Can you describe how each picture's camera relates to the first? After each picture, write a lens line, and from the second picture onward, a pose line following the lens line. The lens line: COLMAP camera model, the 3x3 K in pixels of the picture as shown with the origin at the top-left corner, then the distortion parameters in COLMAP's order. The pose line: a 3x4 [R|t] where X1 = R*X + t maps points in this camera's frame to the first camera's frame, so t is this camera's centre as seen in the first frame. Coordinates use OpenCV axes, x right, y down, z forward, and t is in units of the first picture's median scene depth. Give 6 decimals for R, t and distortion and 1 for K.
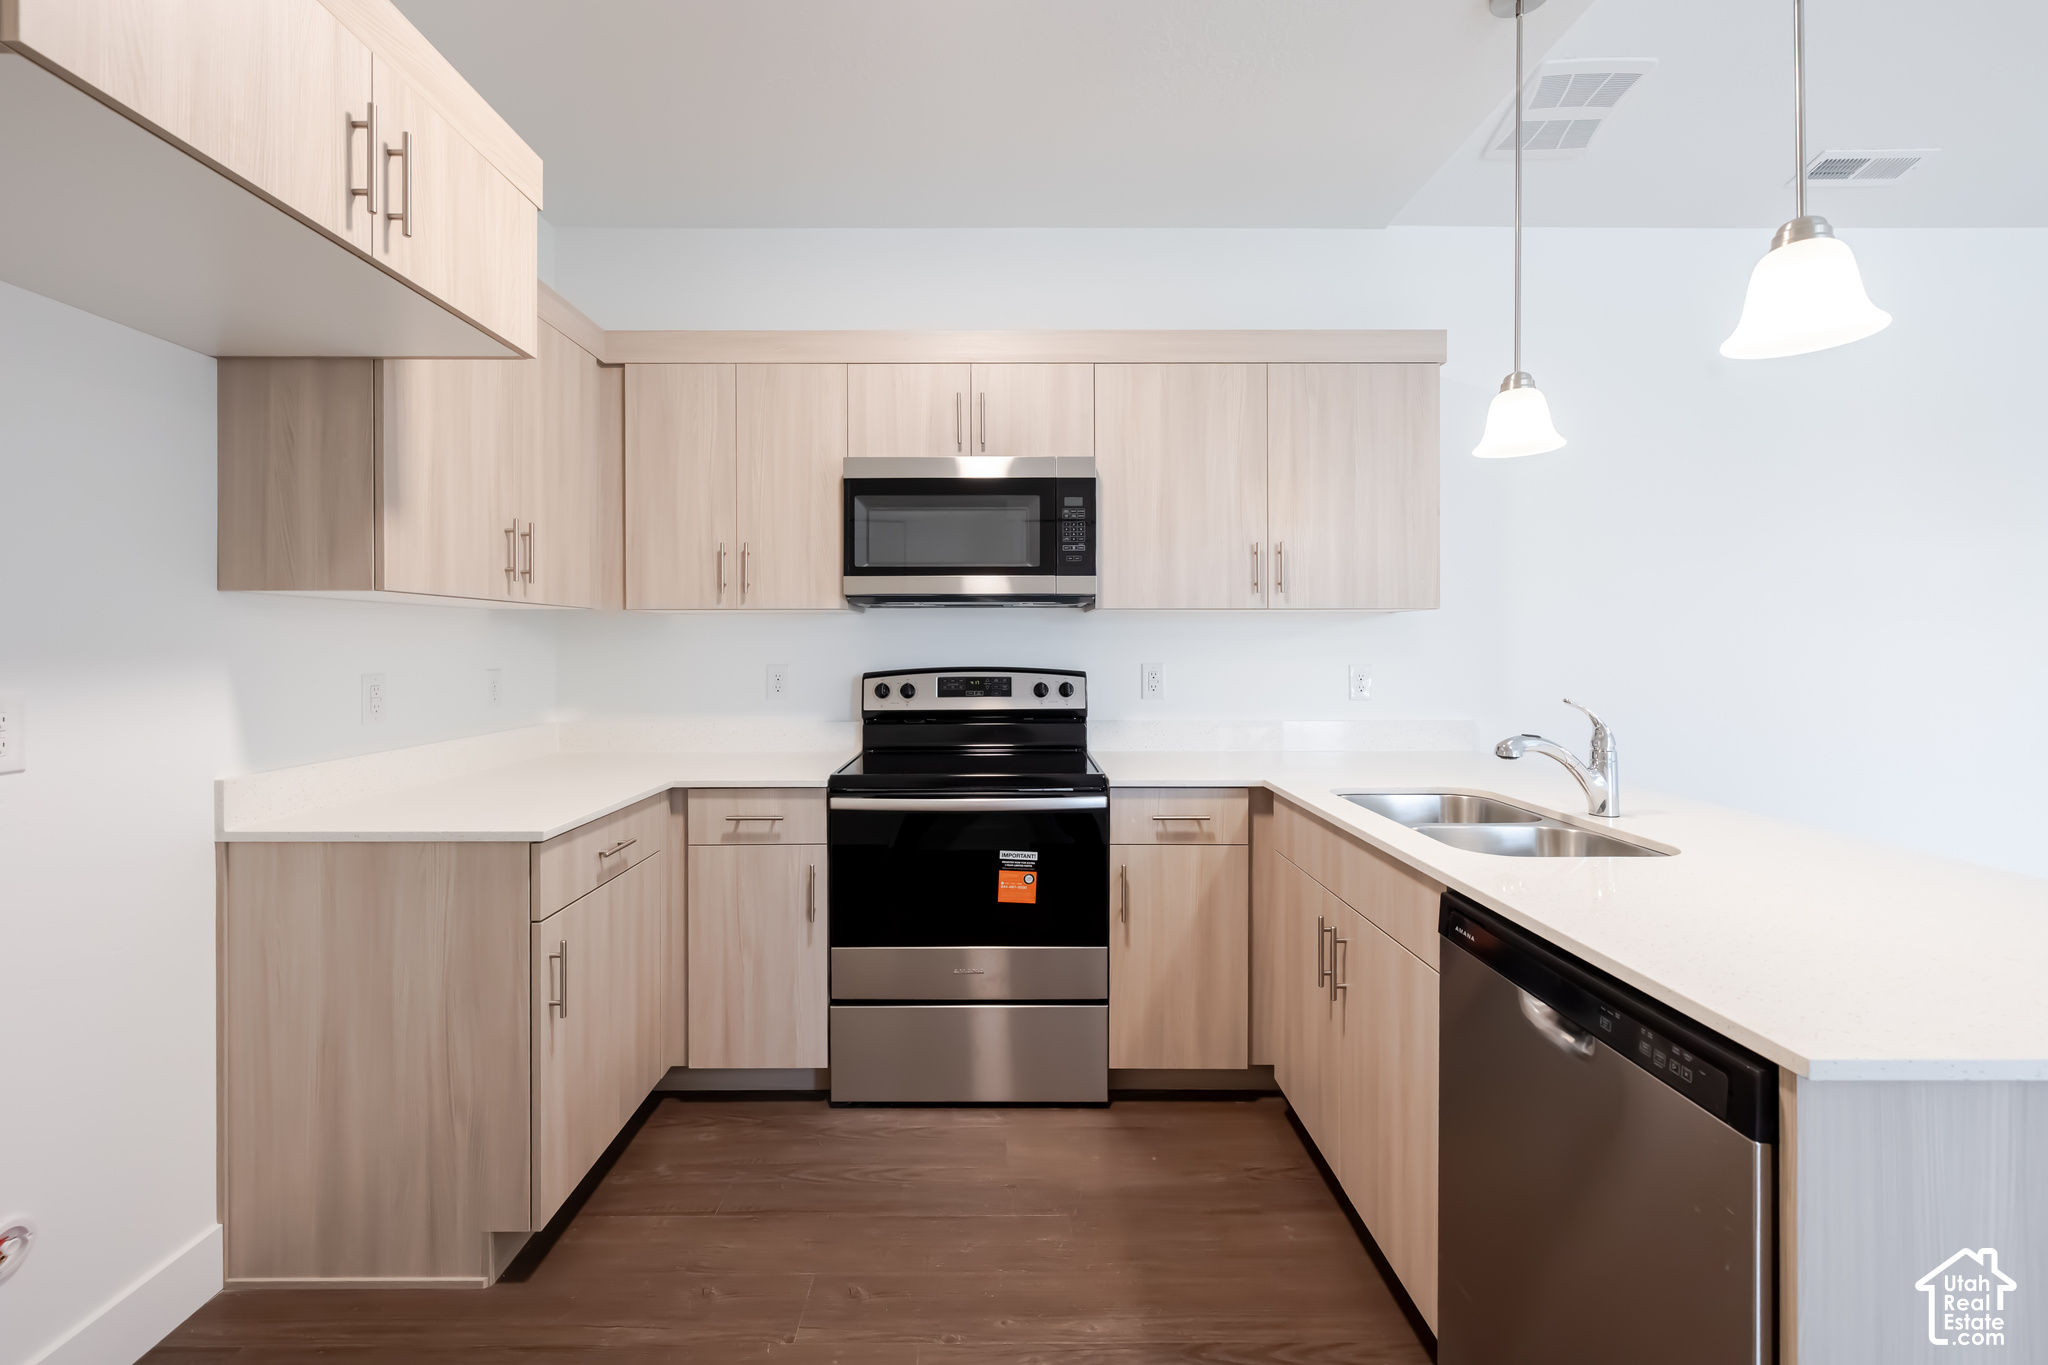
lens RADIAL K [[868.5, 0, 1007.8], [0, 868.5, 646.8], [0, 0, 1]] dist [-0.003851, 0.001695]
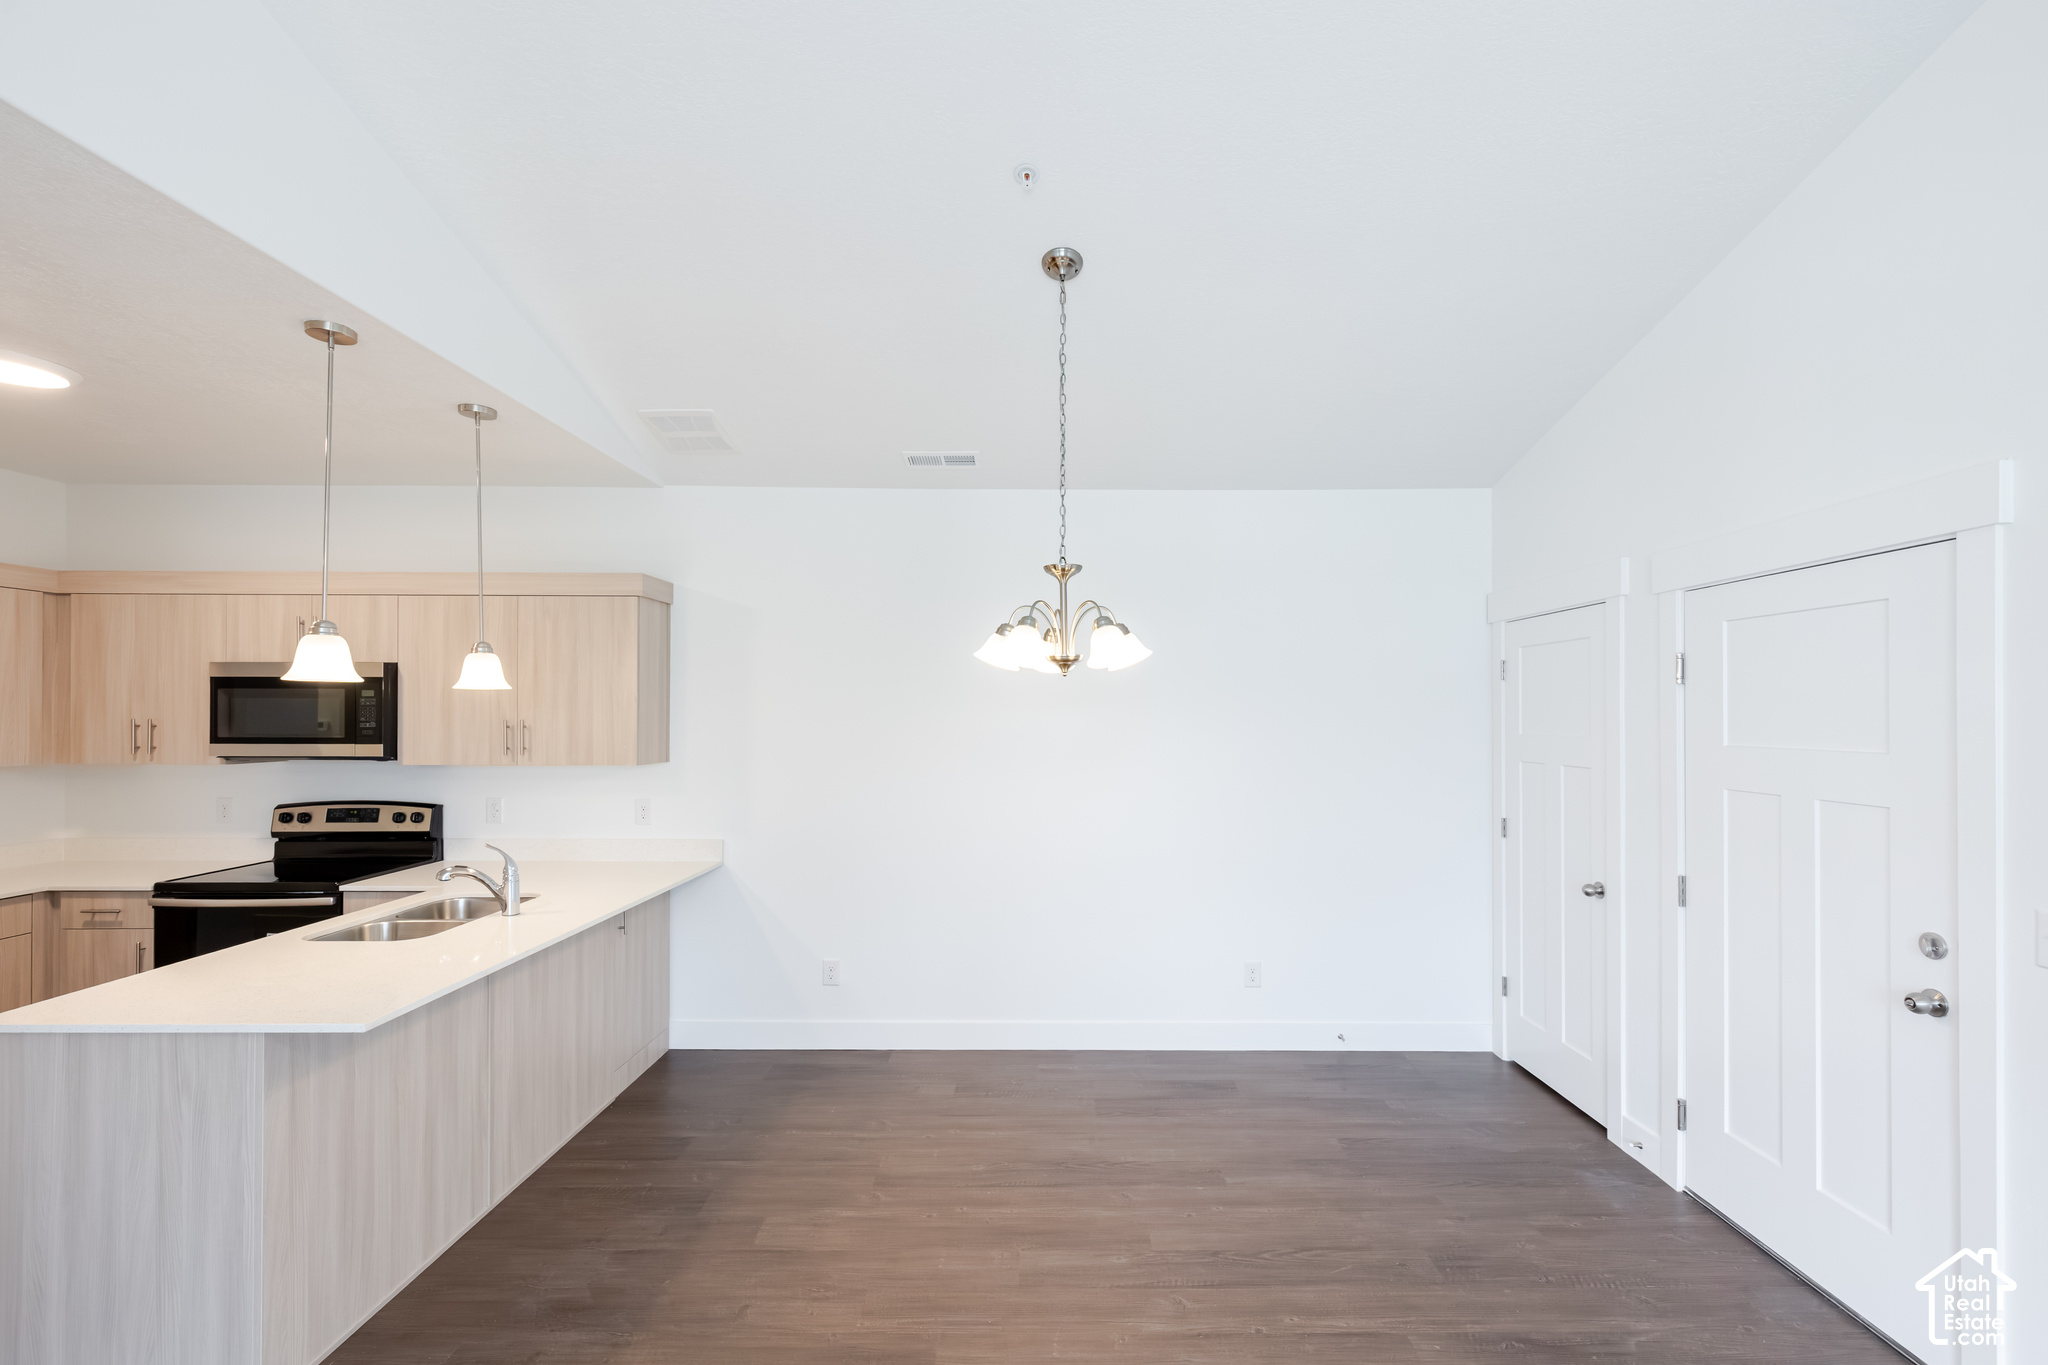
lens RADIAL K [[868.5, 0, 1042.5], [0, 868.5, 711.1], [0, 0, 1]] dist [-0.003851, 0.001695]
pose [[0.999958, 0.003628, 0.008462, 1.190620], [-0.003537, 0.999936, -0.010778, -0.124399], [-0.008500, 0.010748, 0.999906, -0.464260]]
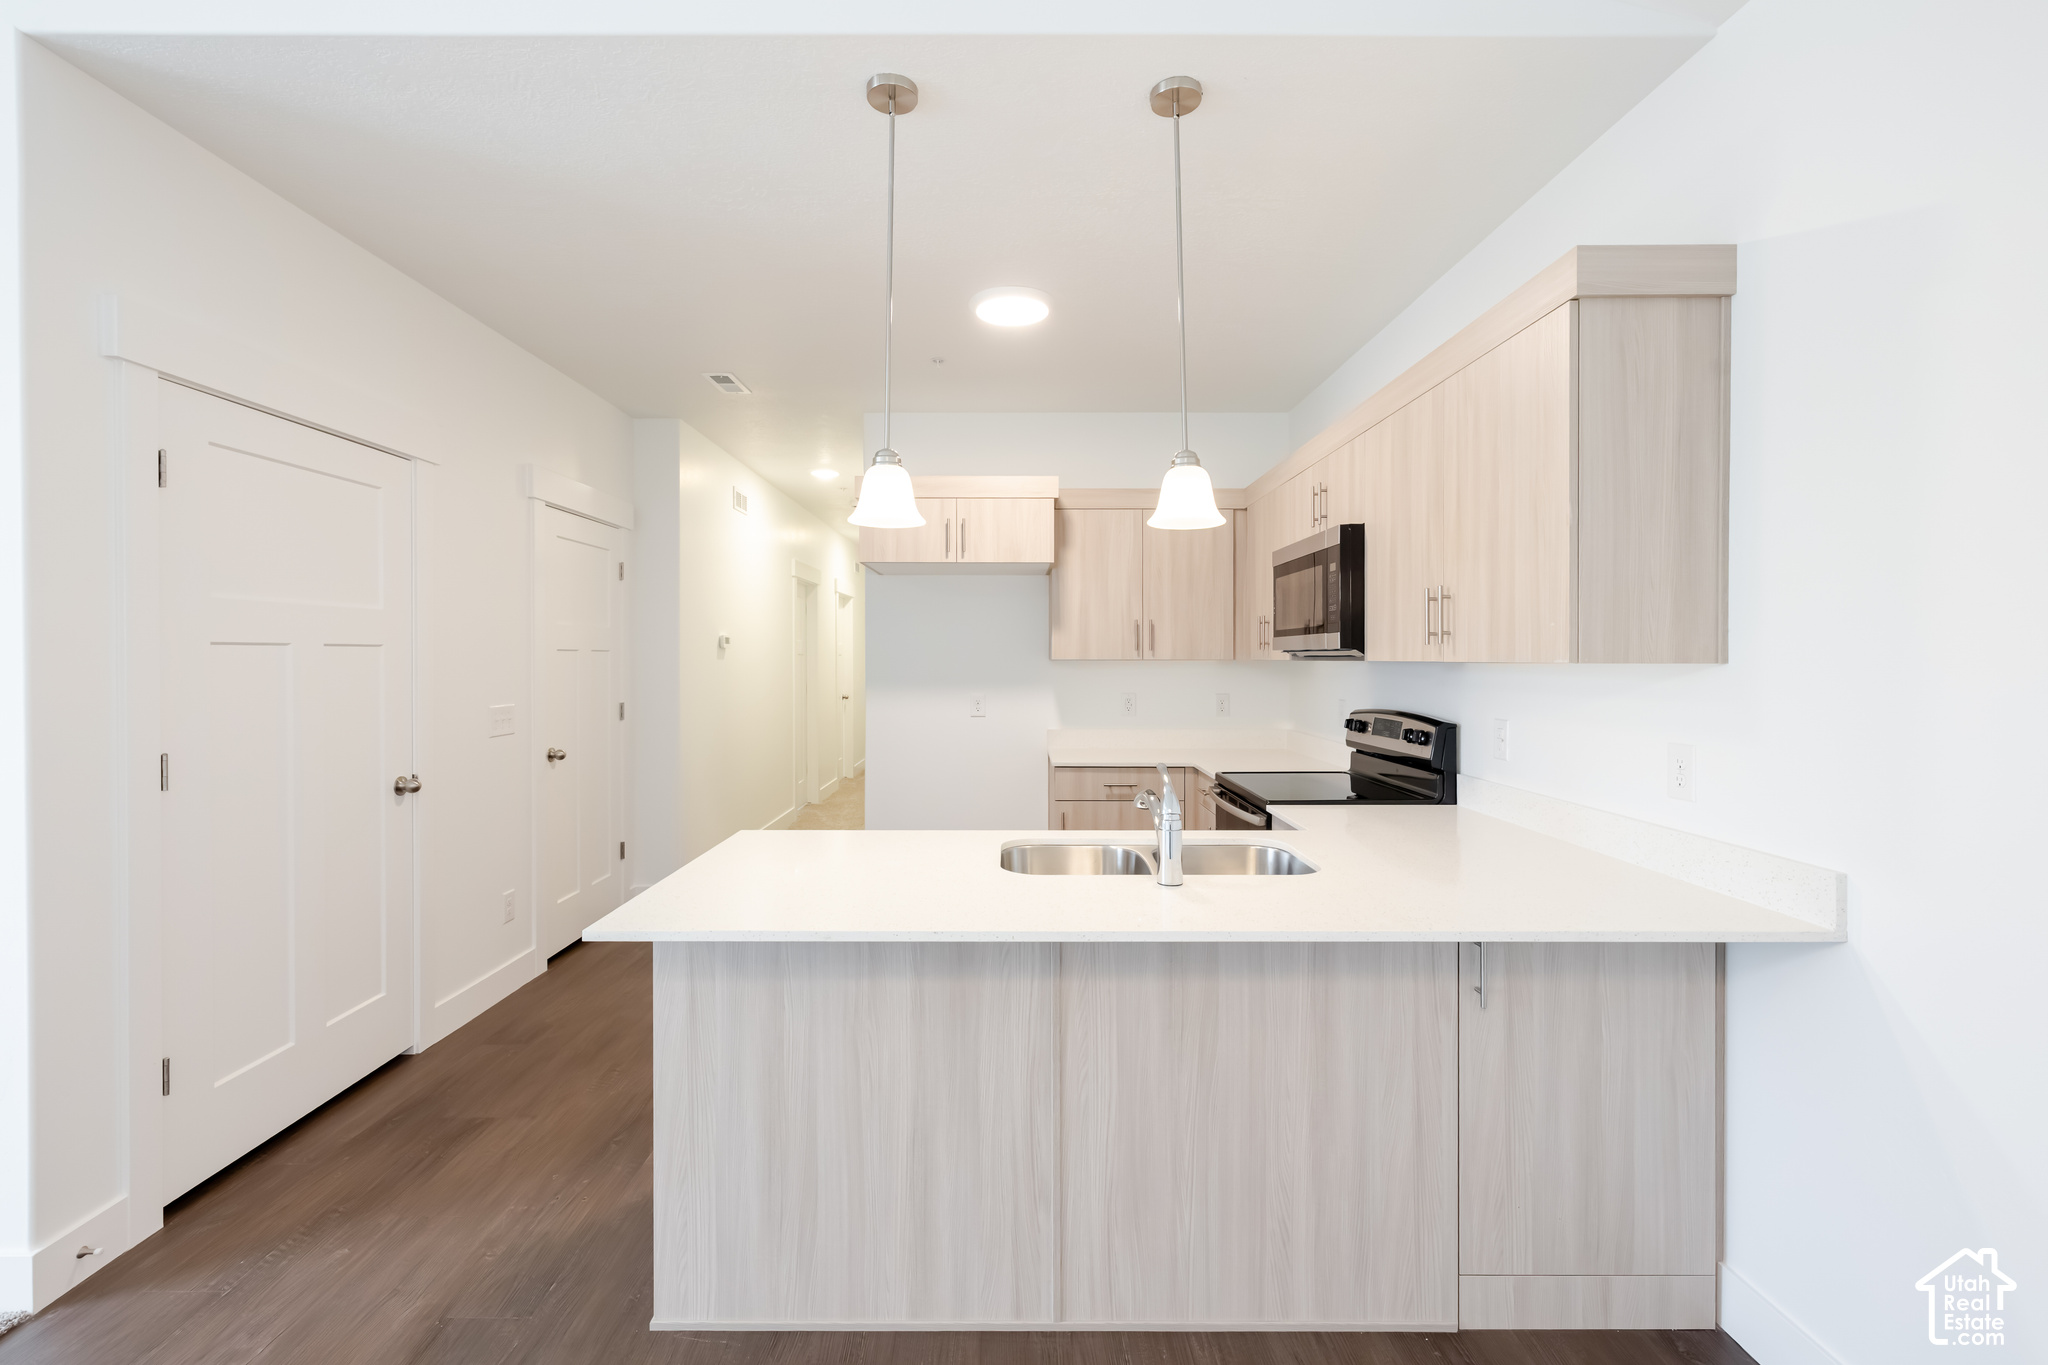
lens RADIAL K [[868.5, 0, 1015.4], [0, 868.5, 674.1], [0, 0, 1]] dist [-0.003851, 0.001695]
pose [[0.001305, 0.019068, -0.999817, 1.200508], [-0.002493, 0.999815, 0.019065, -0.048214], [0.999996, 0.002468, 0.001352, 0.581674]]
